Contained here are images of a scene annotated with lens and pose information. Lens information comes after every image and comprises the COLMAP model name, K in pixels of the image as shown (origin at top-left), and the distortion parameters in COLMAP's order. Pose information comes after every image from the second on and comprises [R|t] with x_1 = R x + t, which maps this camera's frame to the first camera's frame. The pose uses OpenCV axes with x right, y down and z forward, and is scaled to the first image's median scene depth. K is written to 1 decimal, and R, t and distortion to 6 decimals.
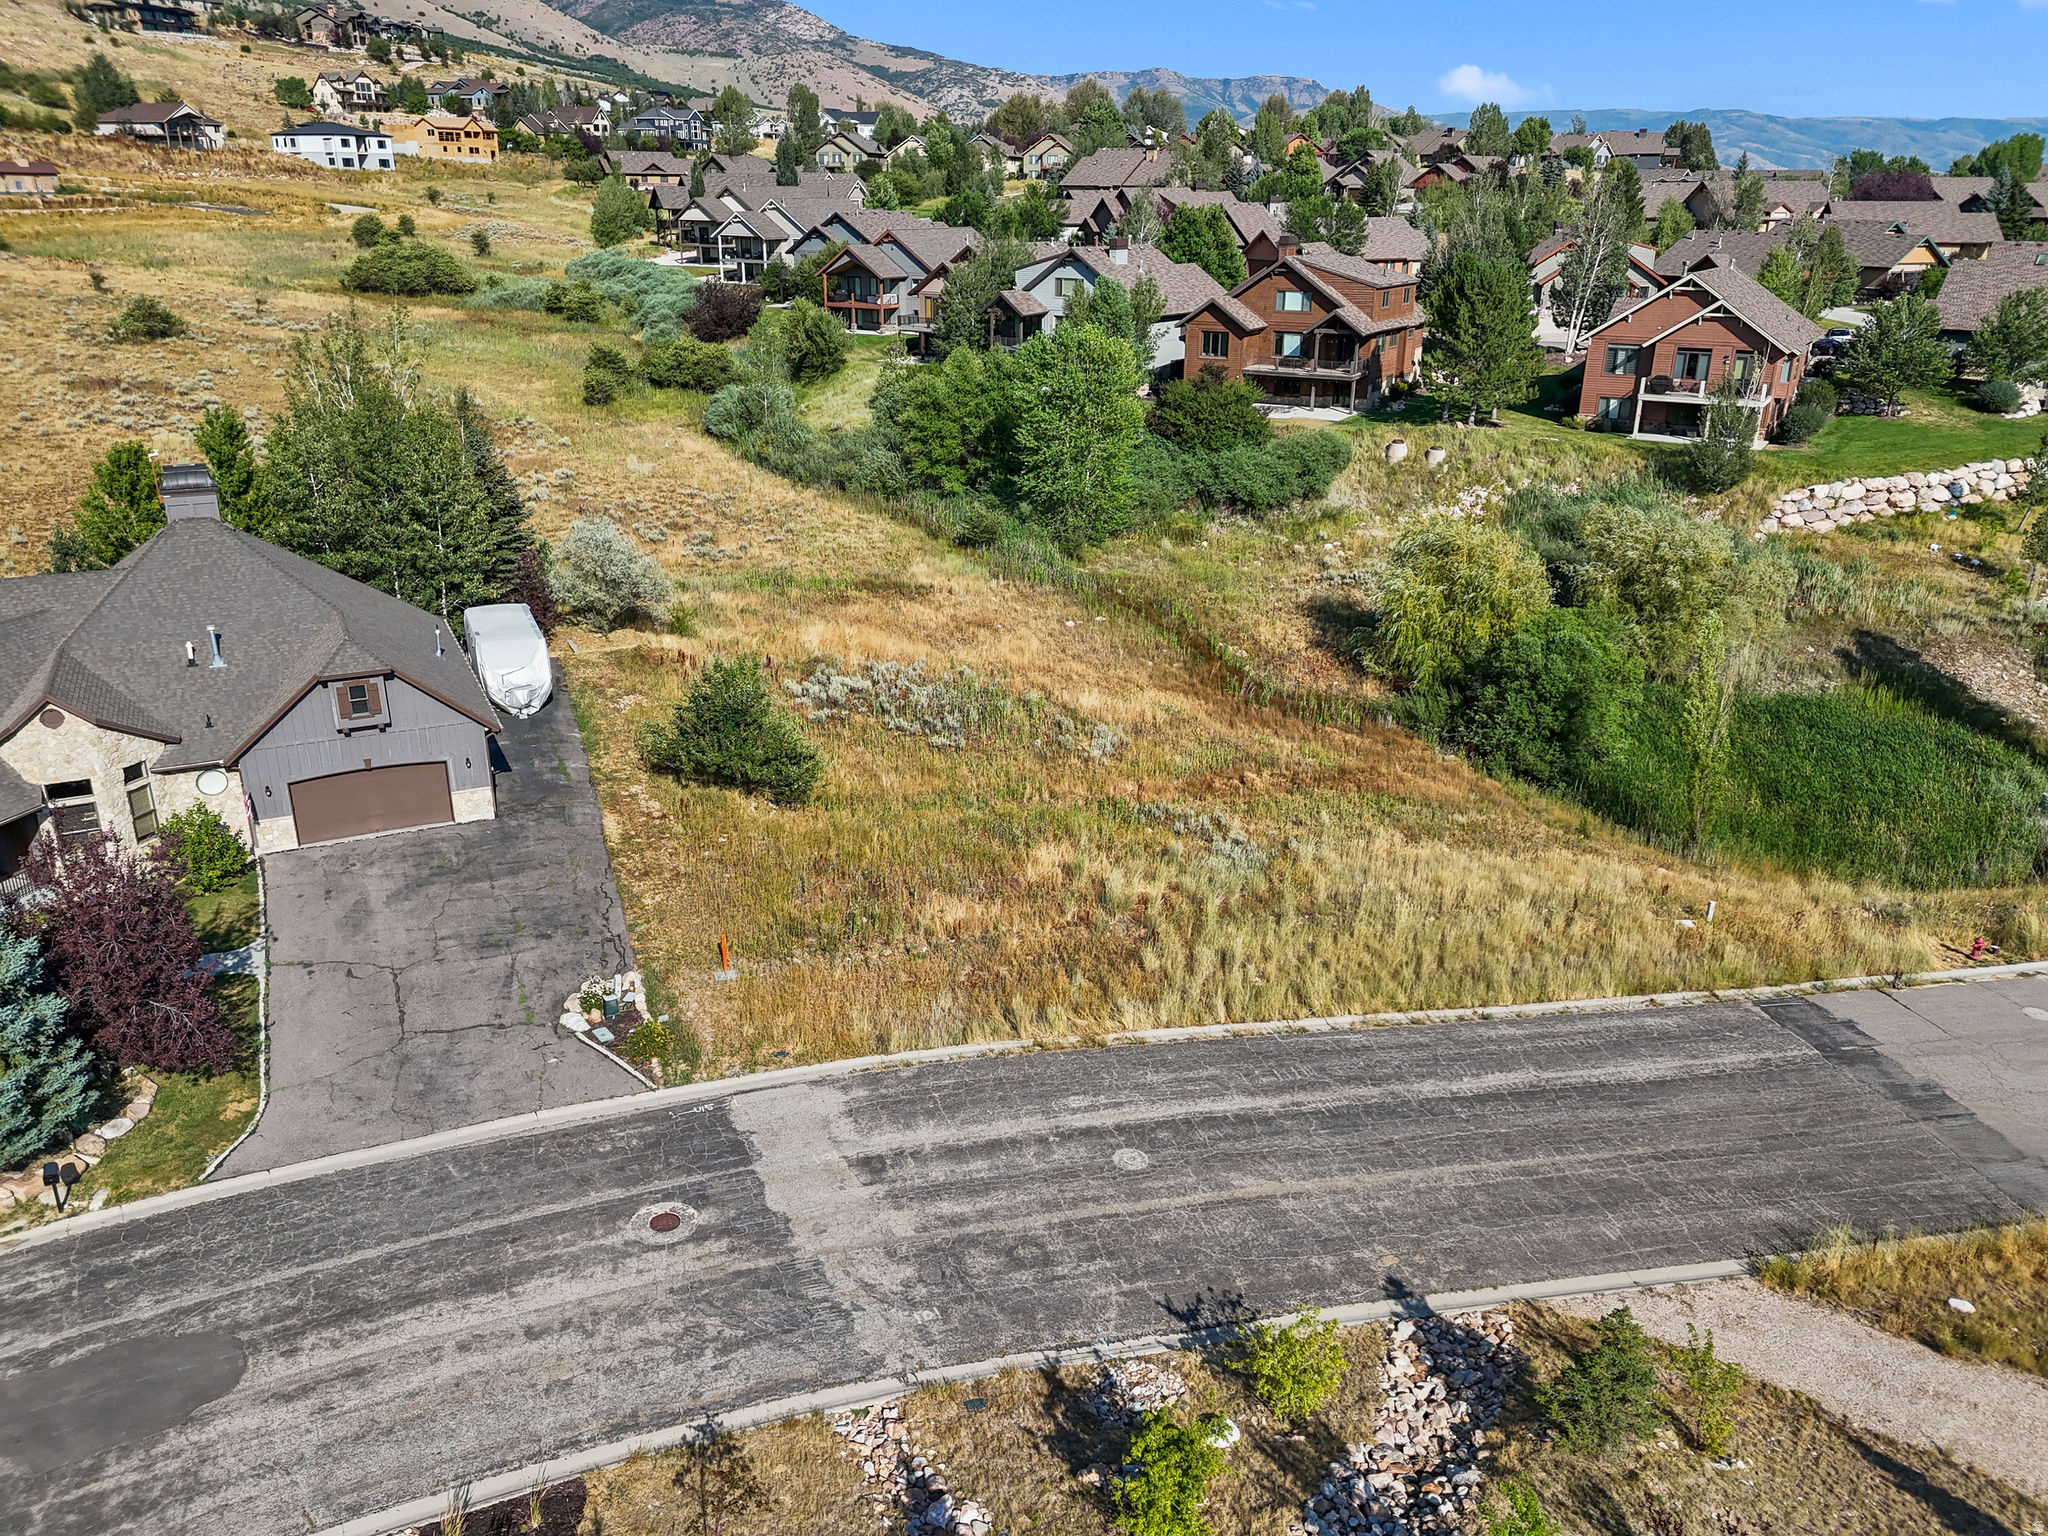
lens RADIAL K [[1518.6, 0, 1024.0], [0, 1518.6, 768.0], [0, 0, 1]] dist [0.080083, -0.082552]
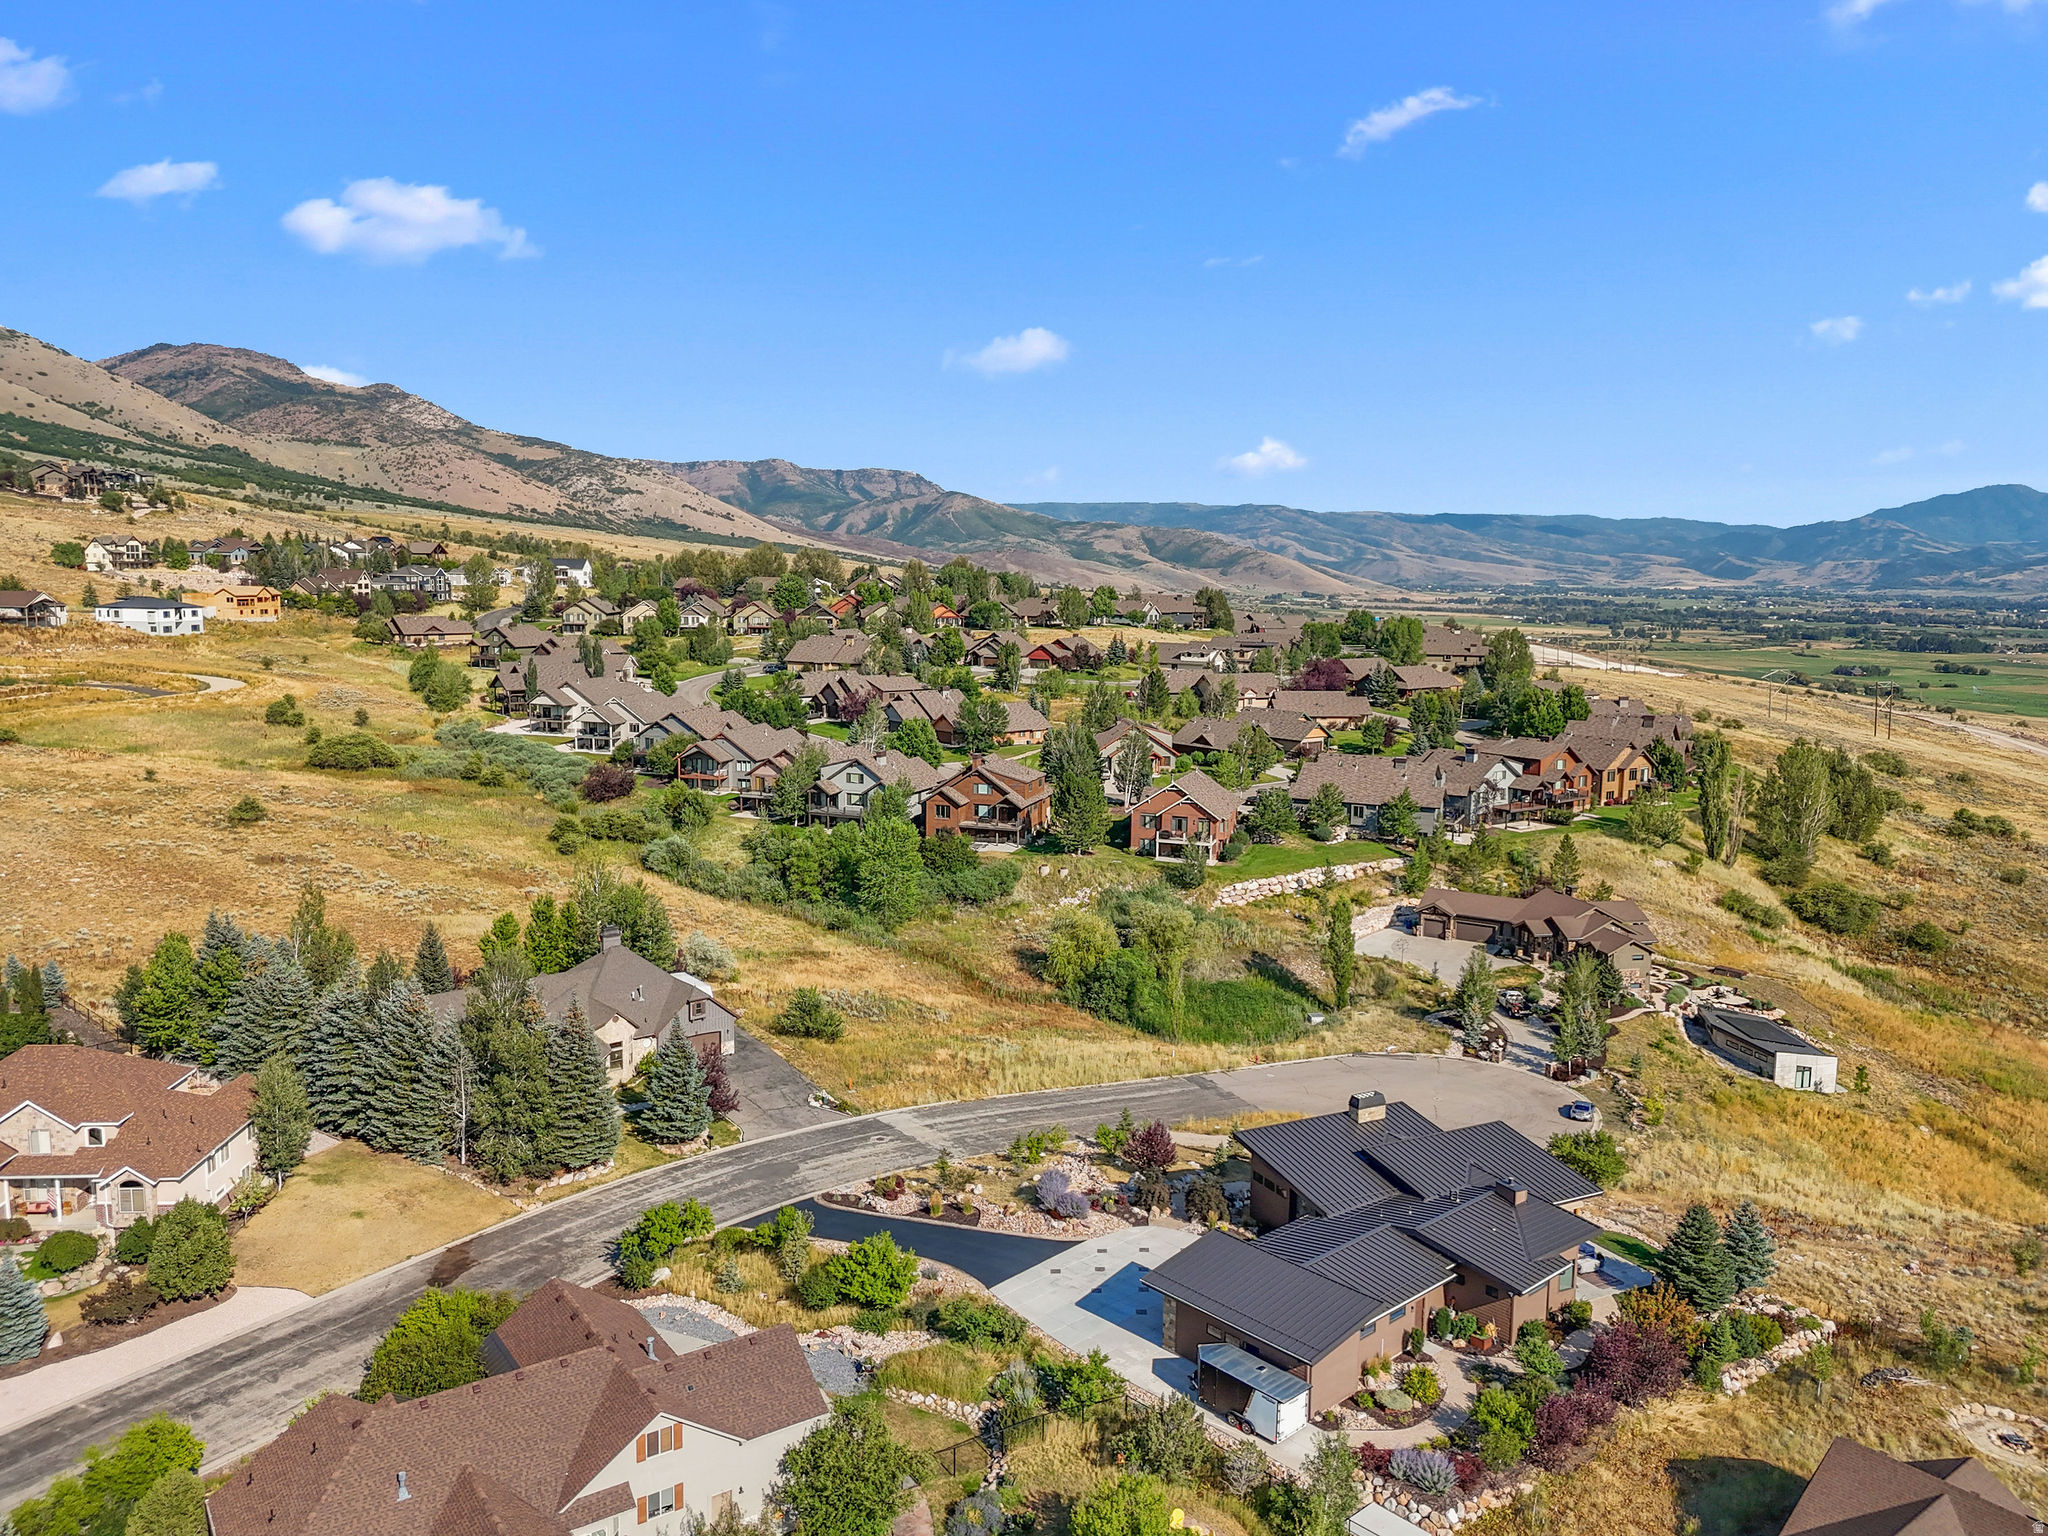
lens RADIAL K [[1518.6, 0, 1024.0], [0, 1518.6, 768.0], [0, 0, 1]] dist [0.080083, -0.082552]
pose [[0.971170, -0.025621, 0.237008, -0.224139], [0.077908, 0.973728, -0.213974, 0.074614], [-0.225299, 0.226269, 0.947651, -0.810782]]
